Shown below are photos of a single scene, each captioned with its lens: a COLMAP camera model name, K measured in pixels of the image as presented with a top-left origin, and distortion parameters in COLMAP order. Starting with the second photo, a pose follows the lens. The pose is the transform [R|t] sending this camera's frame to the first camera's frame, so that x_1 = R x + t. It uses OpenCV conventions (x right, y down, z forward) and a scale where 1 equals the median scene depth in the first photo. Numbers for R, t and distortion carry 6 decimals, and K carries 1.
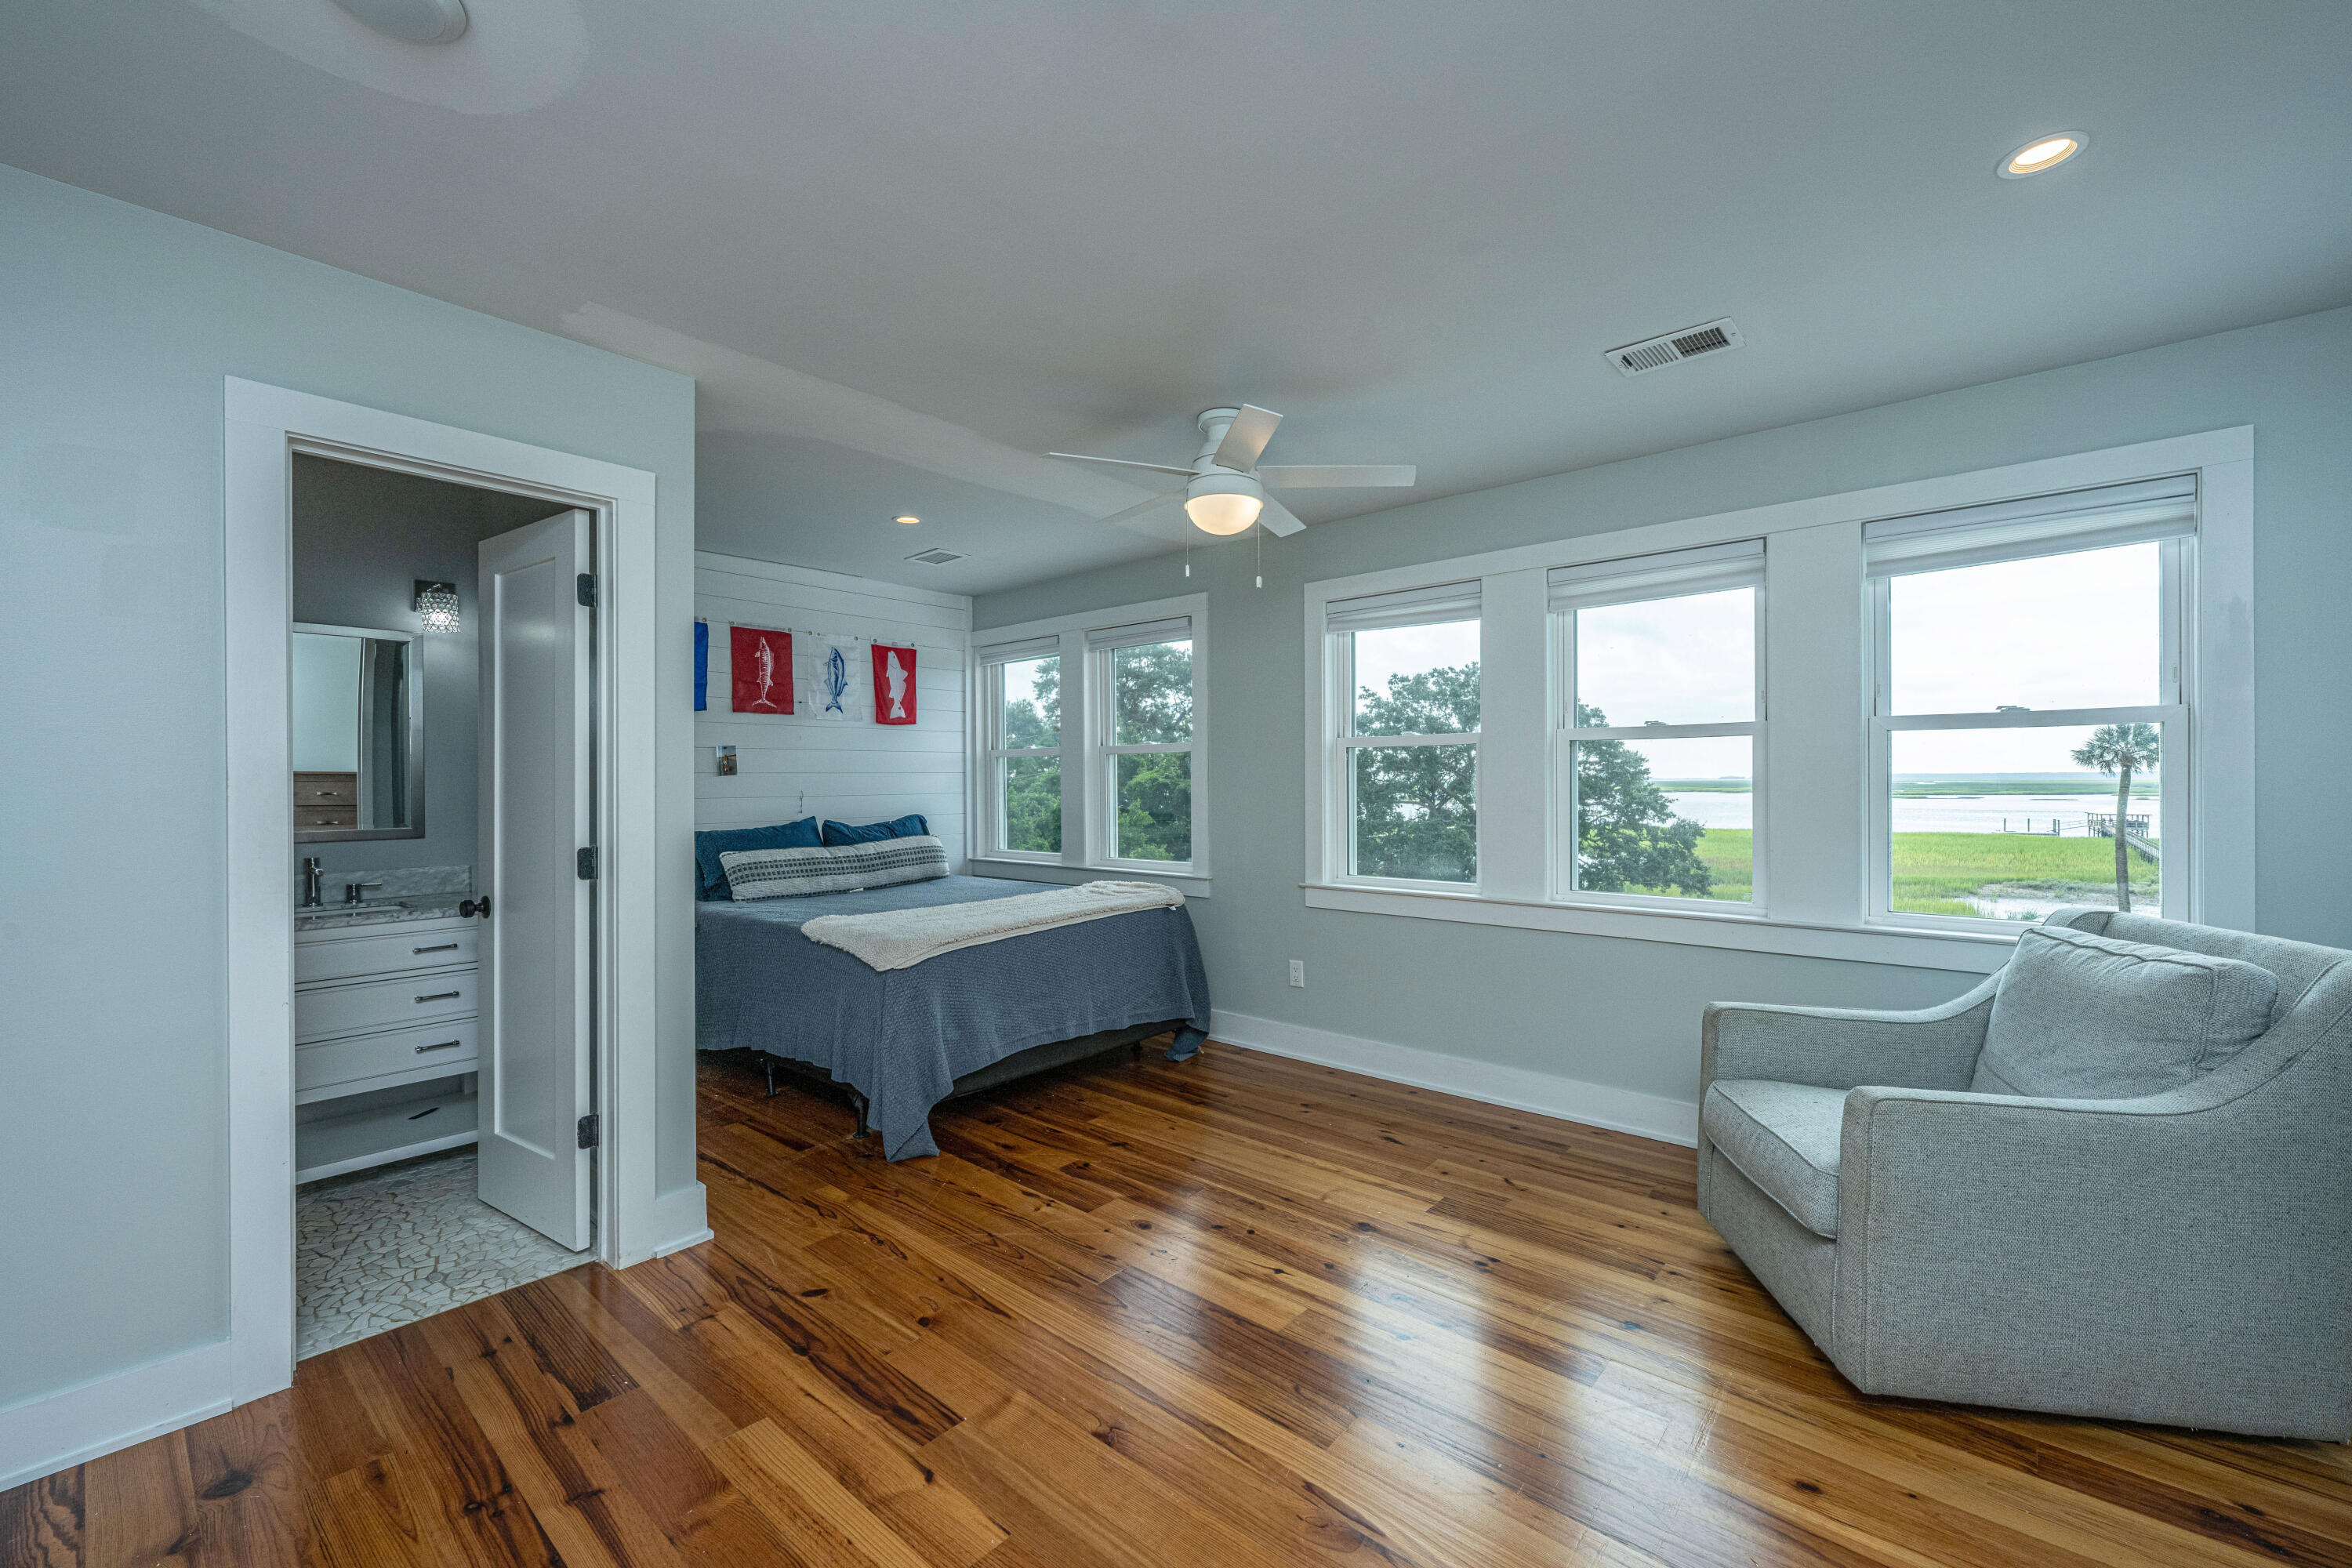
lens RADIAL K [[934.3, 0, 1226.9], [0, 934.3, 785.1], [0, 0, 1]] dist [0.001785, 0.000253]
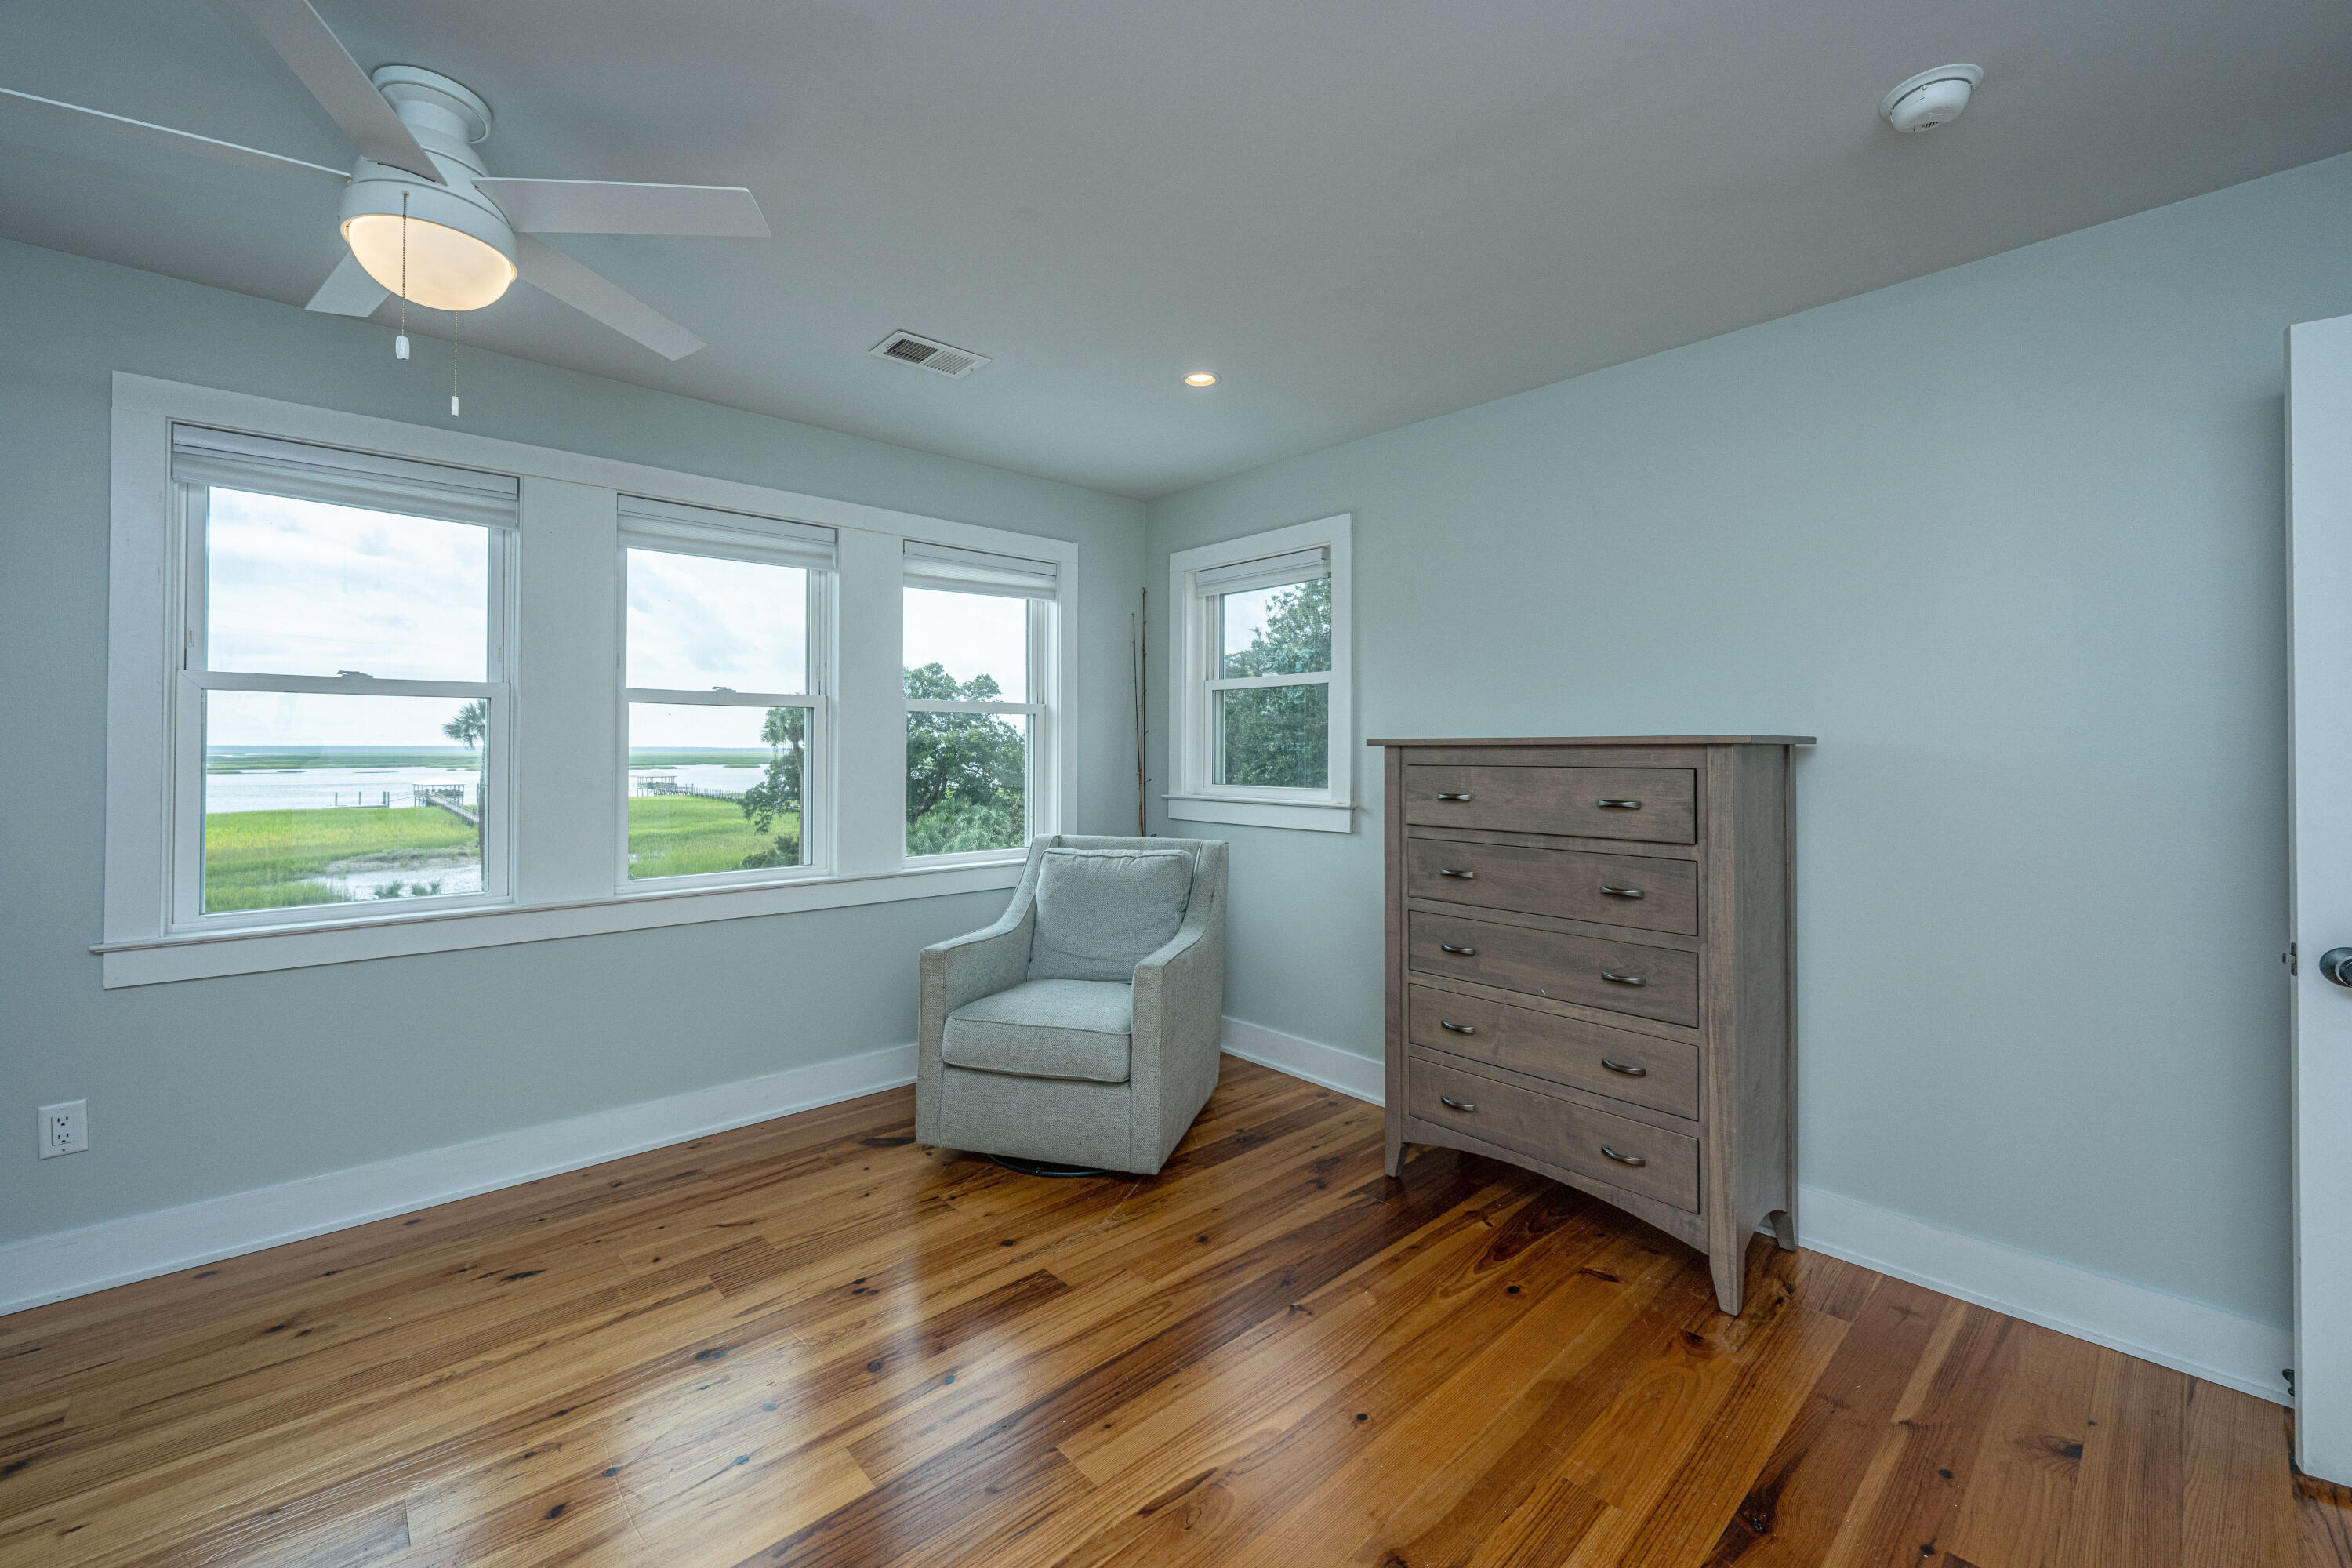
lens RADIAL K [[939.1, 0, 1177.1], [0, 939.1, 743.3], [0, 0, 1]] dist [-0.002319, -0.000563]
pose [[0.143509, 0.014403, 0.989544, -0.420115], [0.000860, 0.999892, -0.014678, 0.004459], [-0.989649, 0.002958, 0.143481, 0.419056]]
